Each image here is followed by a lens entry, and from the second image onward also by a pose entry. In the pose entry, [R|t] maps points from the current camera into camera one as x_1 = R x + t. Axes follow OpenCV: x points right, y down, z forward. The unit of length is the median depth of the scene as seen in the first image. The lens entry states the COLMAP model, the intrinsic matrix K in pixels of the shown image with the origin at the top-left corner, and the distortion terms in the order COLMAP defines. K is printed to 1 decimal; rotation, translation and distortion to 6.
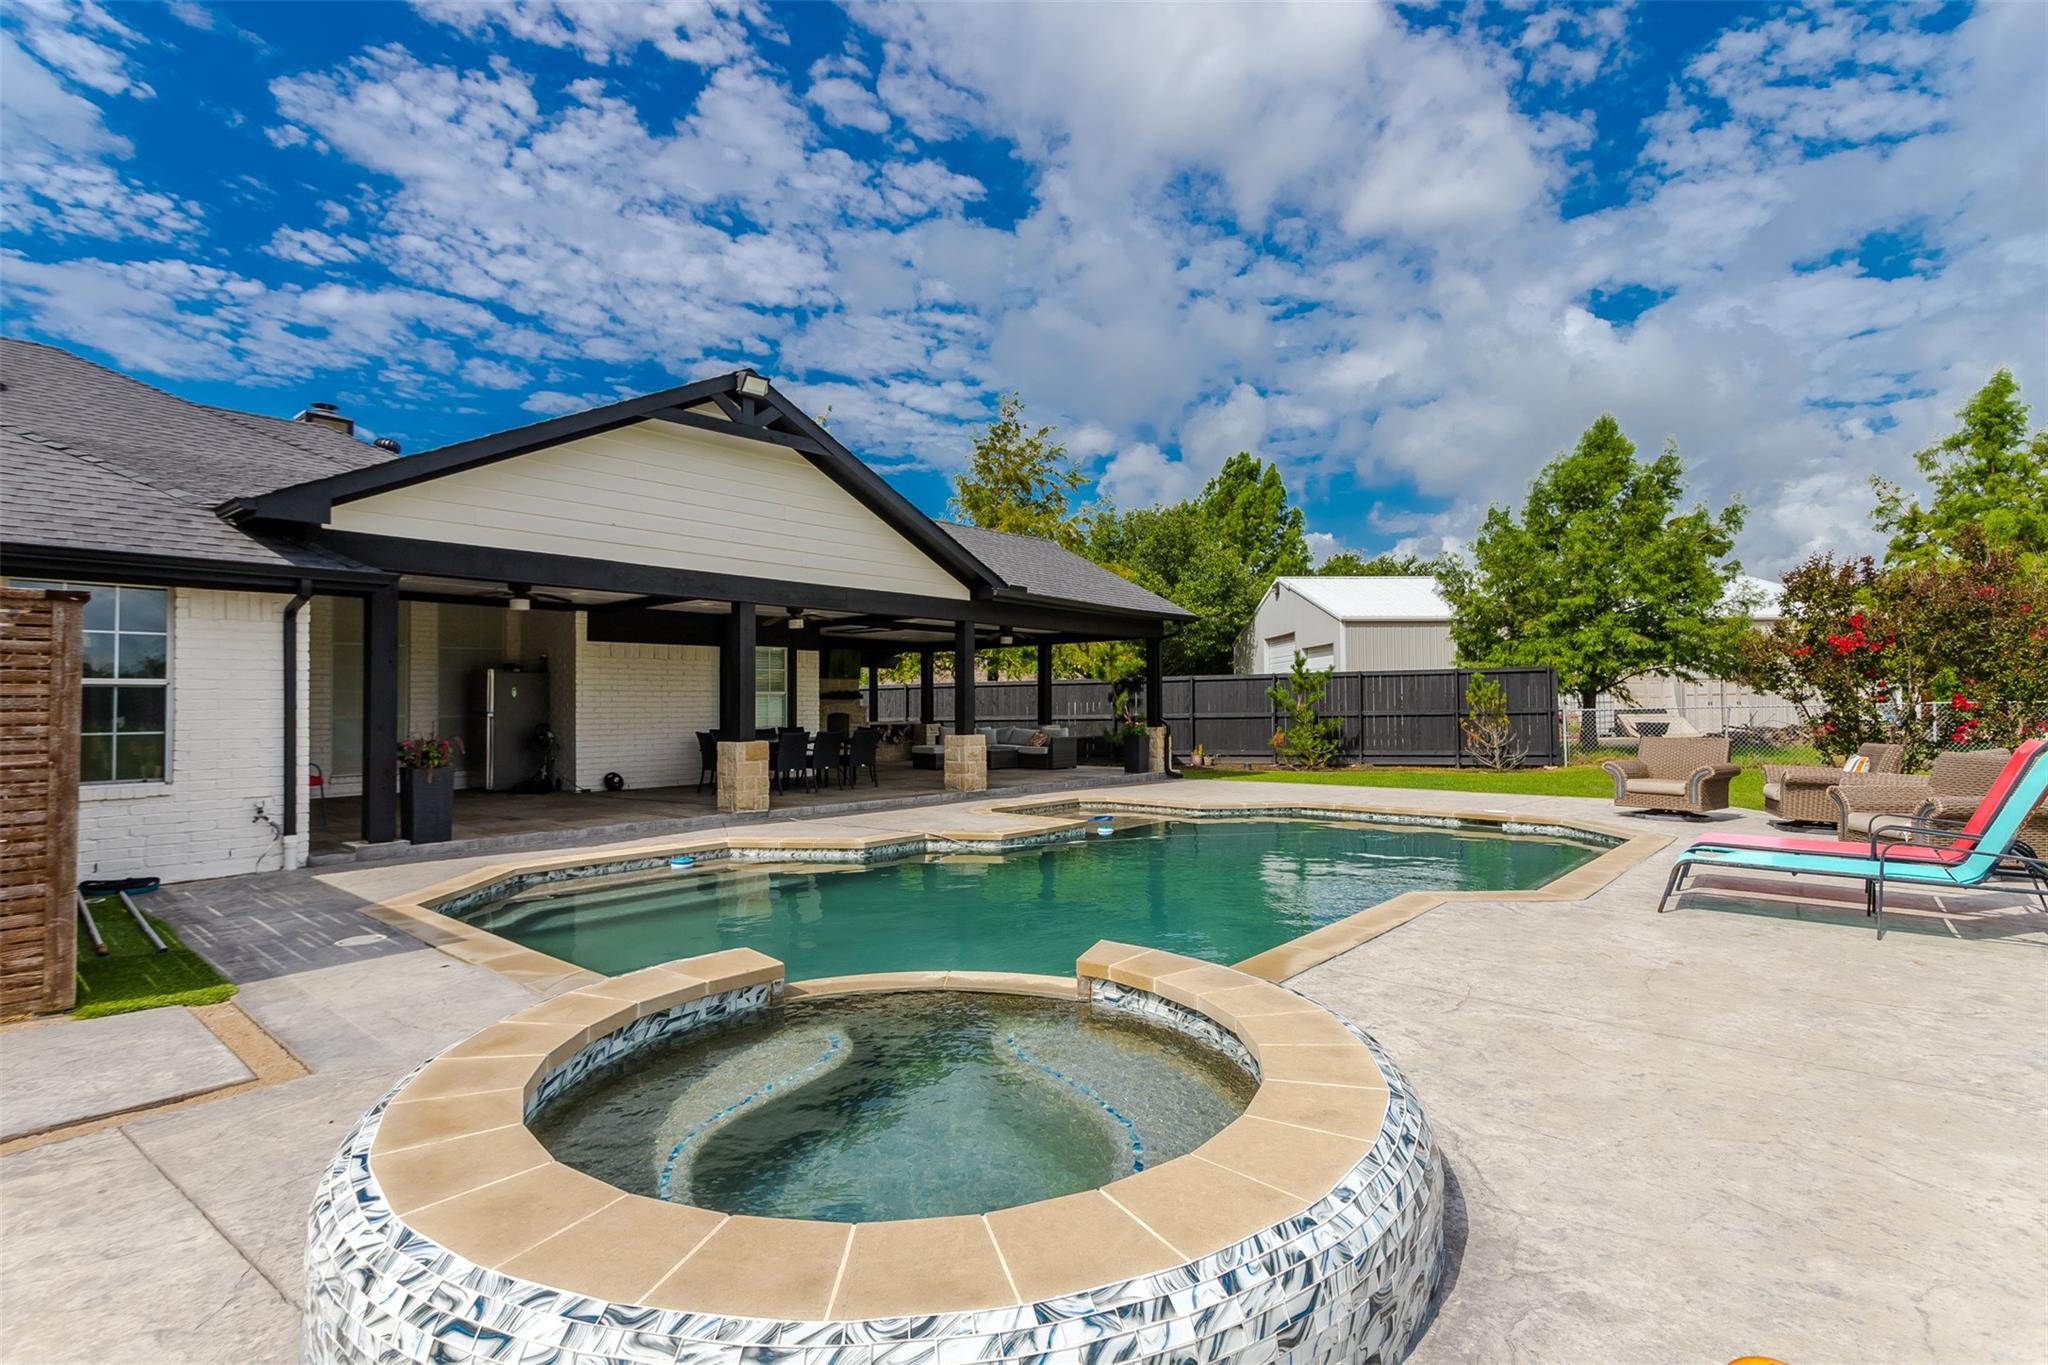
lens RADIAL K [[1023.7, 0, 1024.0], [0, 1023.7, 682.5], [0, 0, 1]] dist [-0.002577, 0.000015]
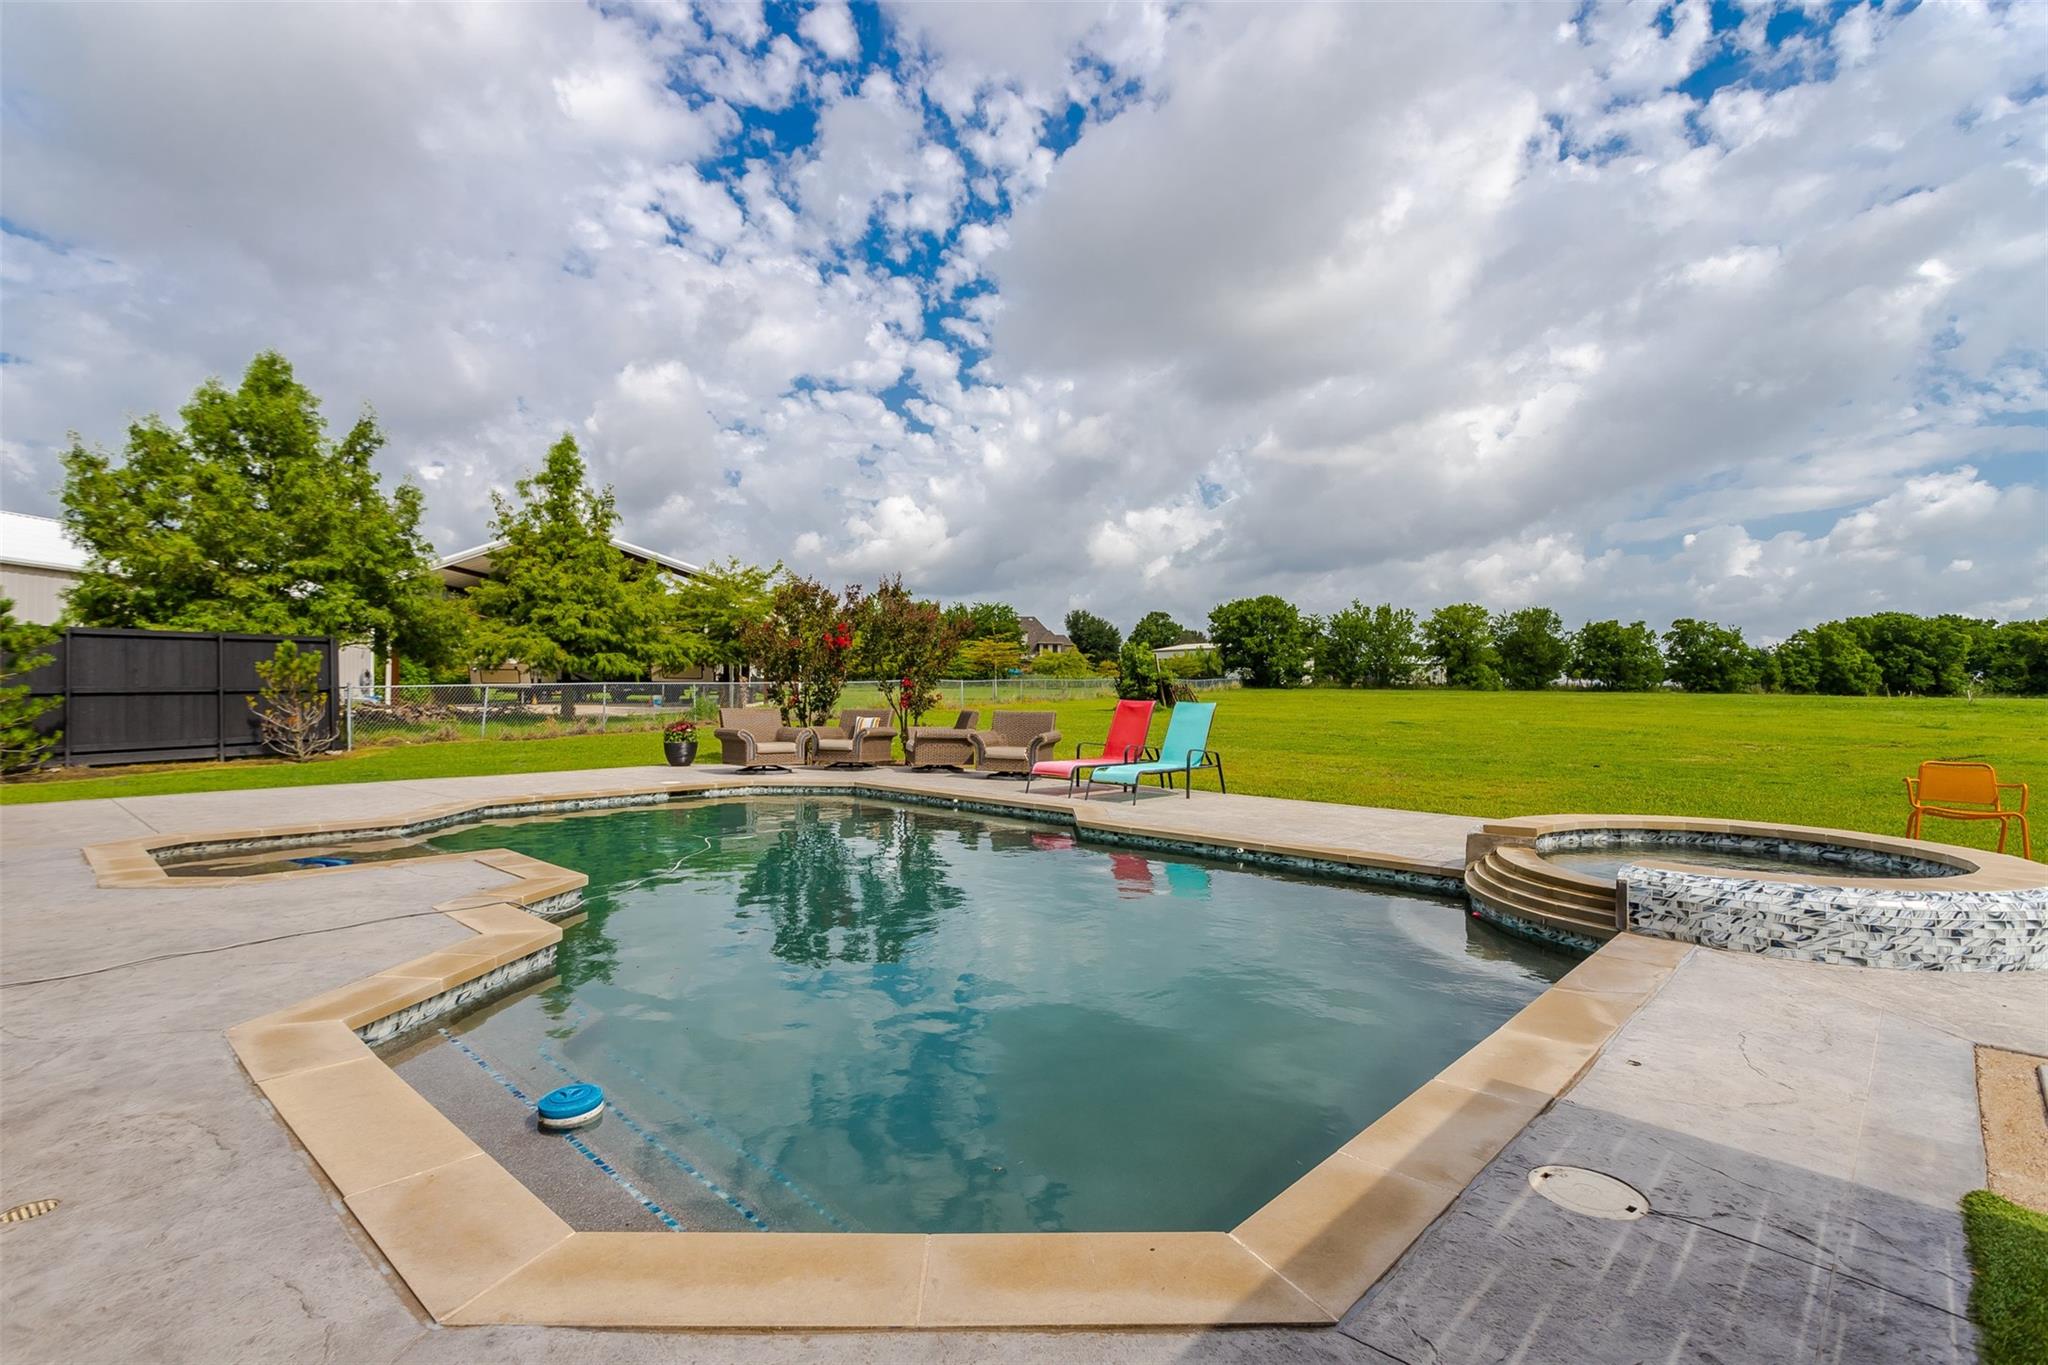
lens RADIAL K [[987.8, 0, 1024.0], [0, 987.8, 682.5], [0, 0, 1]] dist [0.000892, -0.000006]
pose [[0.043733, 0.006550, 0.999022, -0.387208], [-0.024284, 0.999690, -0.005491, 0.014876], [-0.998748, -0.024020, 0.043879, 0.433535]]
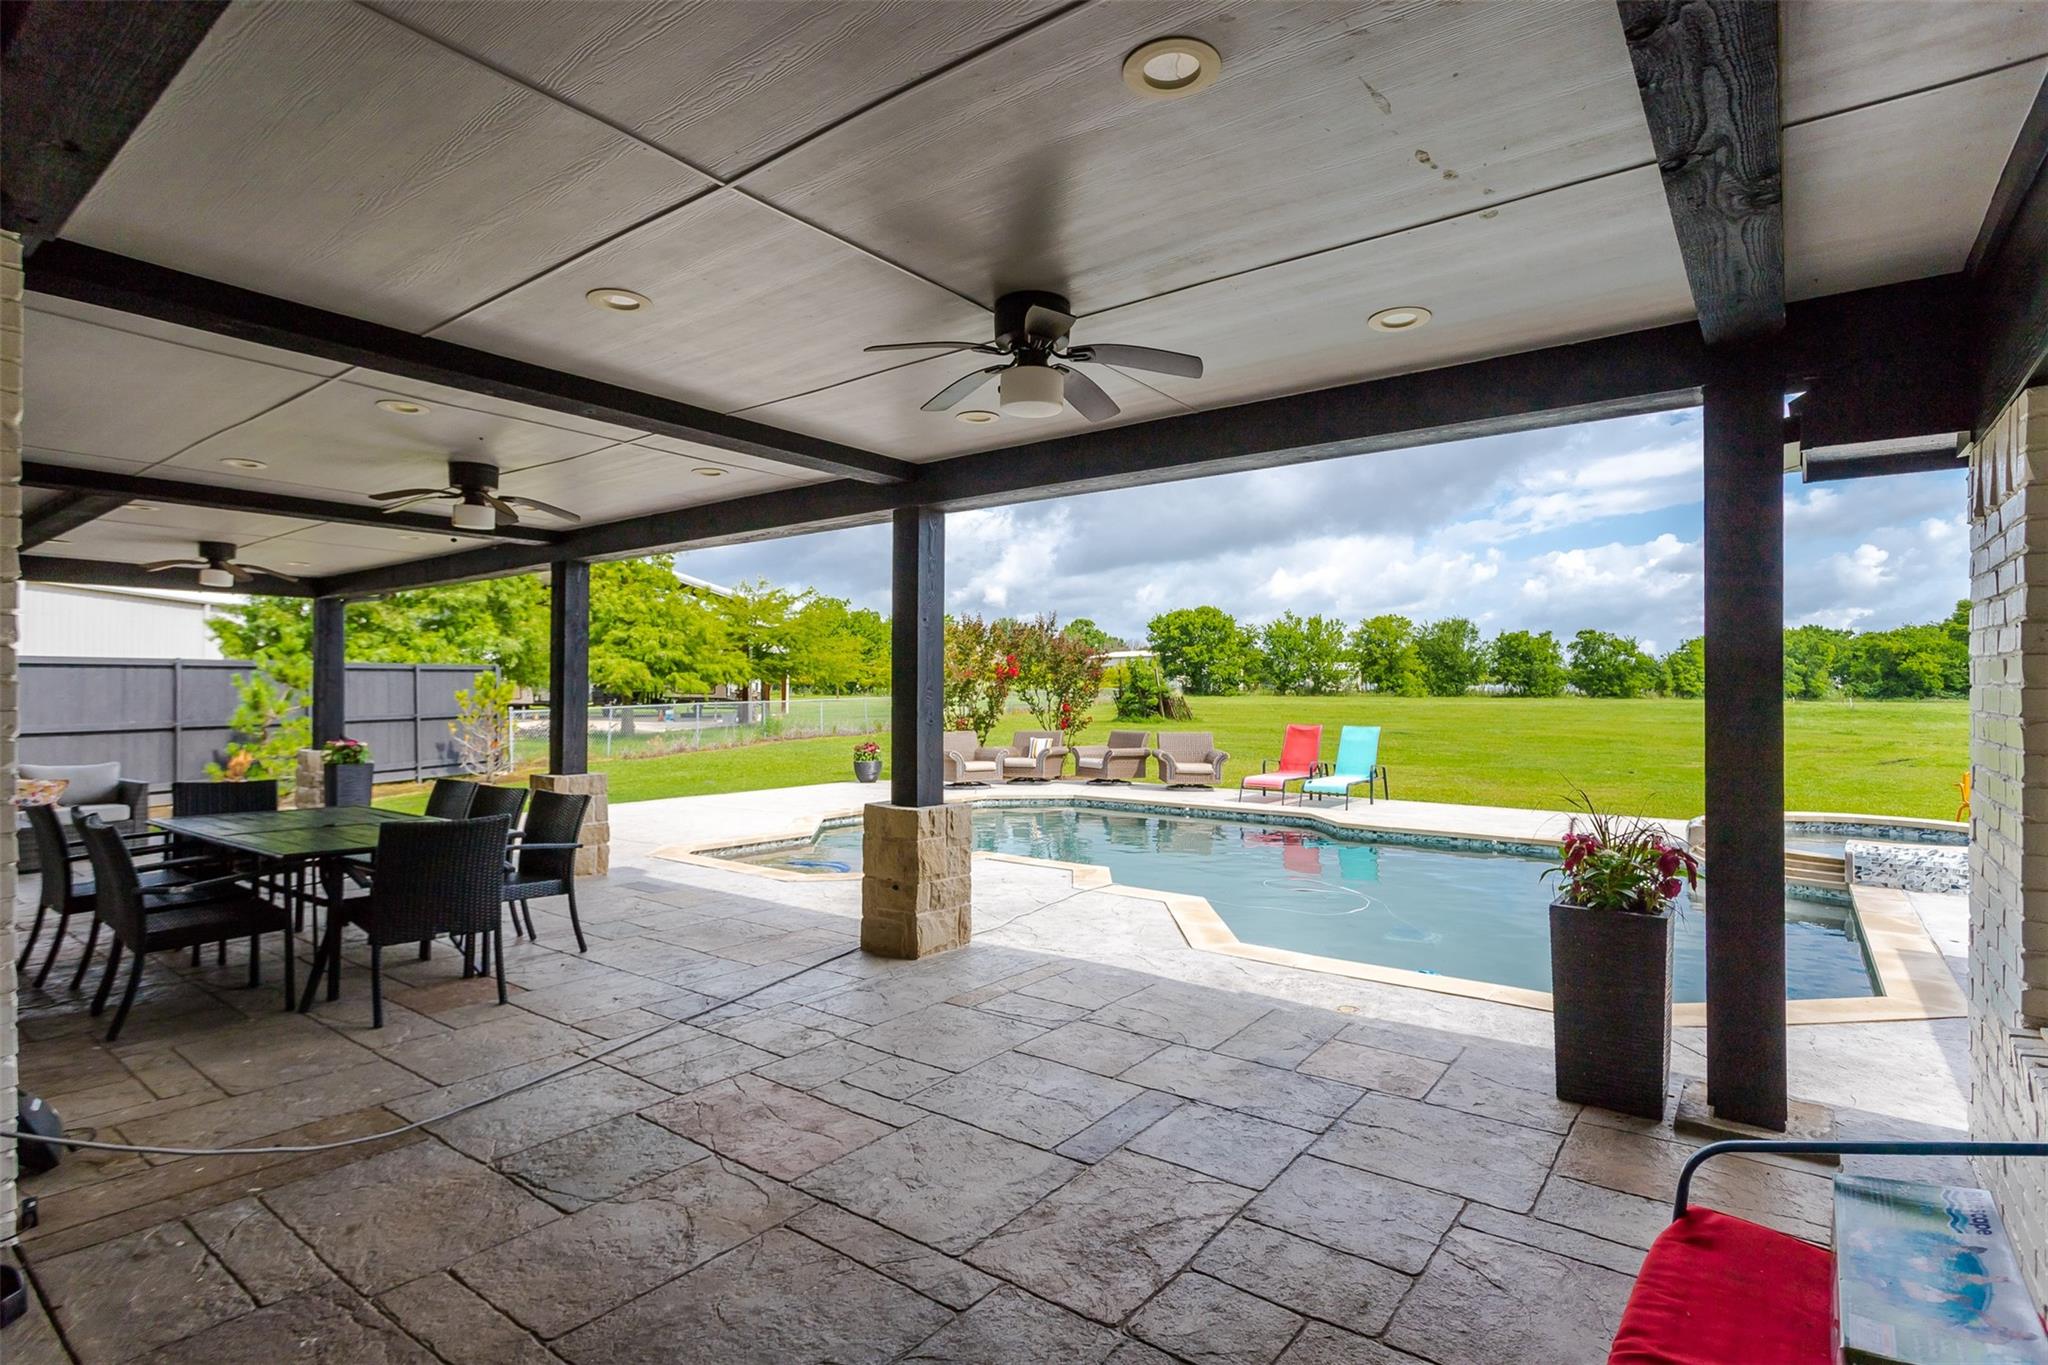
lens RADIAL K [[999.2, 0, 1024.0], [0, 999.2, 682.5], [0, 0, 1]] dist [0.003810, 0.000920]
pose [[-0.050817, 0.011878, 0.998637, -0.537270], [-0.019356, 0.999730, -0.012876, 0.001122], [-0.998520, -0.019984, -0.050574, 0.674516]]
